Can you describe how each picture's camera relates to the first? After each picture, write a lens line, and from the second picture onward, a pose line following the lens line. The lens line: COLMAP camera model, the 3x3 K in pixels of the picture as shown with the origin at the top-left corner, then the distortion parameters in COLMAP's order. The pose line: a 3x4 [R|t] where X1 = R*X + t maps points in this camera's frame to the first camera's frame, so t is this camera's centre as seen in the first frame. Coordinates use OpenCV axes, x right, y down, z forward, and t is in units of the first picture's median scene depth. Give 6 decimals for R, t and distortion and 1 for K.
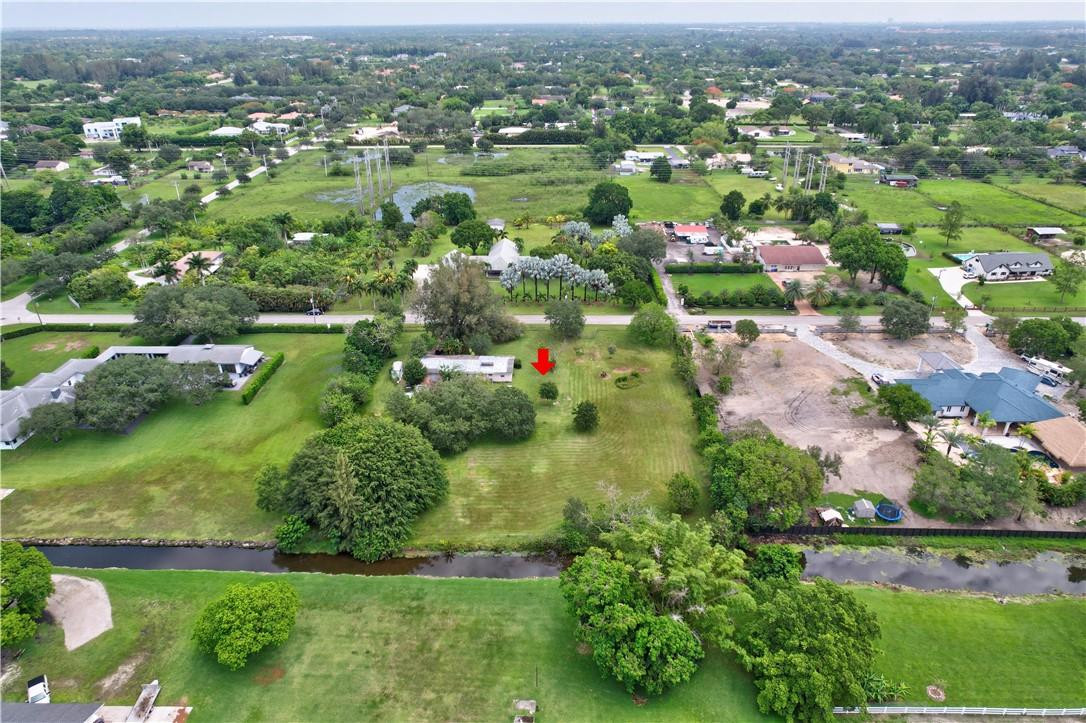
lens RADIAL K [[692.2, 0, 546.7], [0, 692.2, 360.3], [0, 0, 1]] dist [-0.075121, 0.068257]
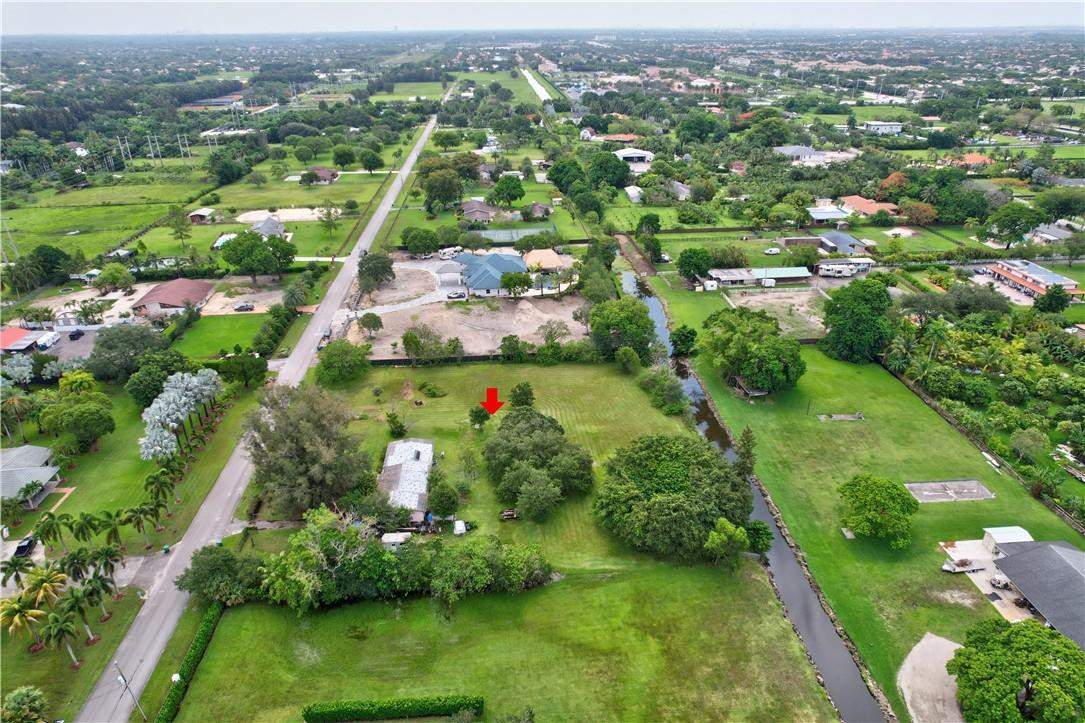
lens RADIAL K [[691.5, 0, 546.2], [0, 691.5, 360.3], [0, 0, 1]] dist [-0.075121, 0.068257]
pose [[-0.093694, -0.432883, 0.896568, -0.782119], [0.452632, 0.783562, 0.425623, -0.359526], [-0.886761, 0.445694, 0.122522, 0.714932]]
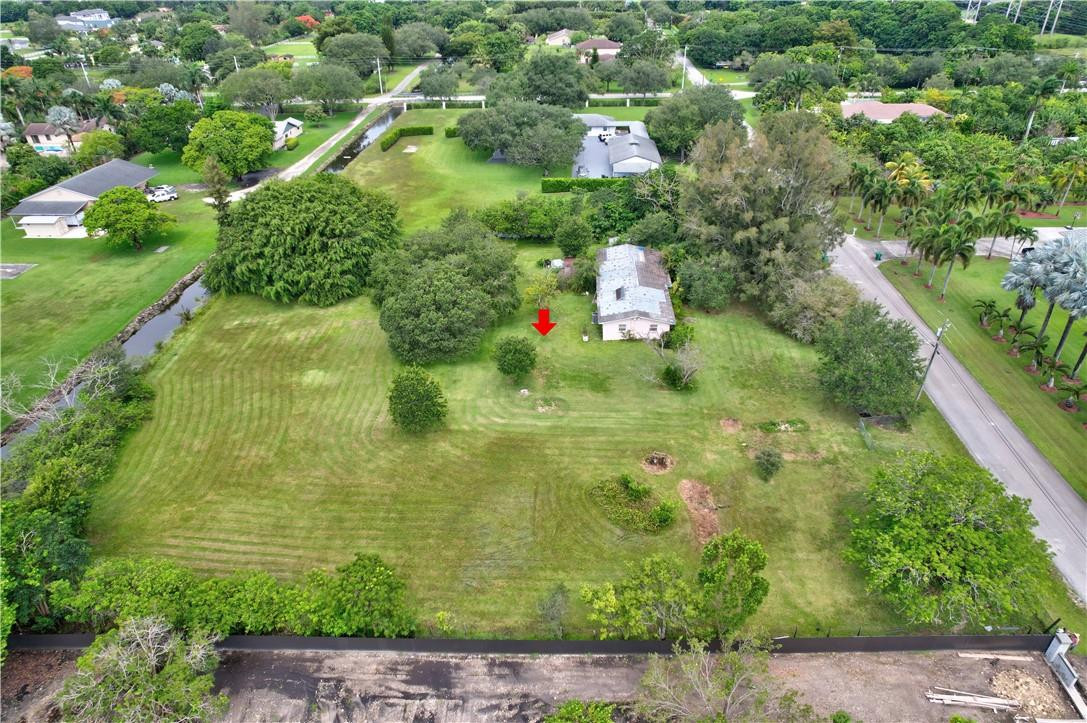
lens RADIAL K [[692.8, 0, 547.2], [0, 692.8, 360.3], [0, 0, 1]] dist [-0.075121, 0.068257]
pose [[-0.028381, 0.524592, -0.850881, 0.397307], [-0.428424, 0.762693, 0.484512, -0.189363], [0.903132, 0.378289, 0.203102, 0.861092]]
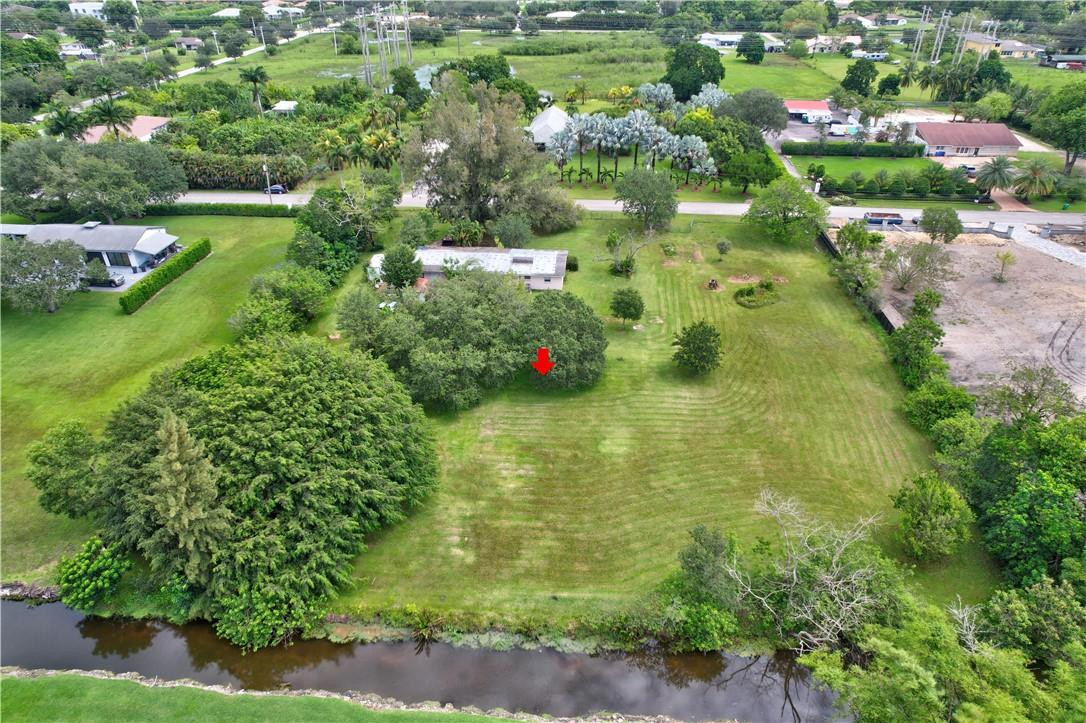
lens RADIAL K [[692.2, 0, 546.7], [0, 692.2, 360.3], [0, 0, 1]] dist [-0.075121, 0.068257]
pose [[0.997953, 0.034789, -0.053652, -0.029642], [-0.029960, 0.995640, 0.088332, 0.038953], [0.056491, -0.086544, 0.994645, 0.392564]]
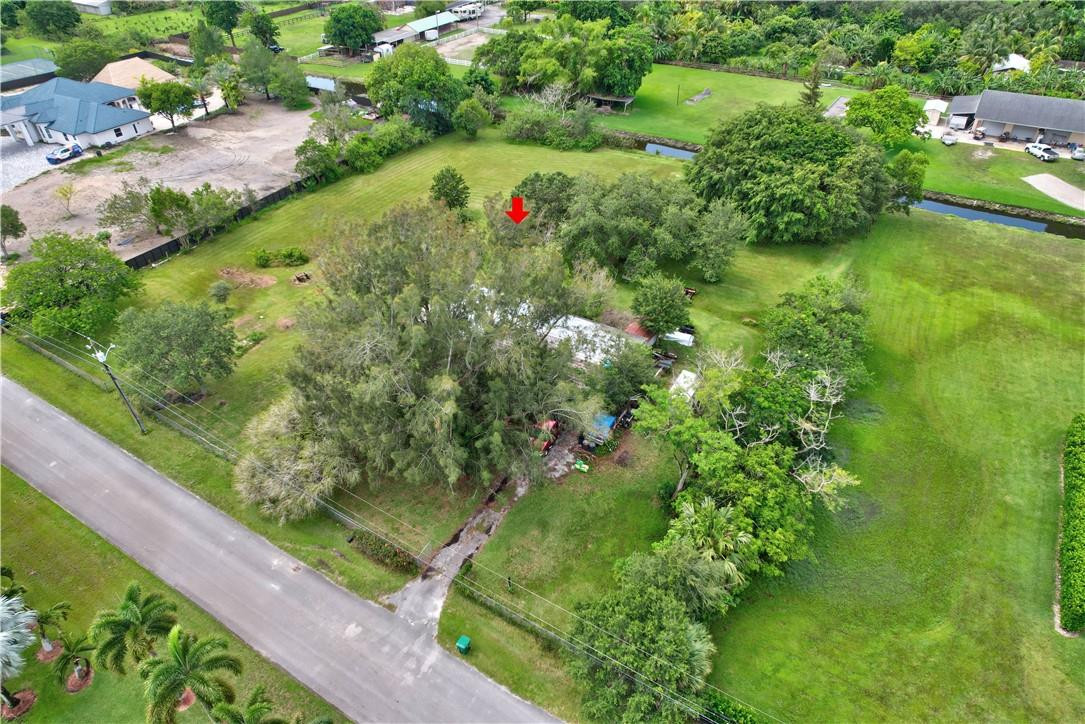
lens RADIAL K [[691.5, 0, 546.2], [0, 691.5, 360.8], [0, 0, 1]] dist [-0.075121, 0.068257]
pose [[-0.862823, -0.294105, 0.411143, -0.308361], [0.239458, 0.478493, 0.844810, -0.344552], [-0.445192, 0.827373, -0.342429, 1.171310]]
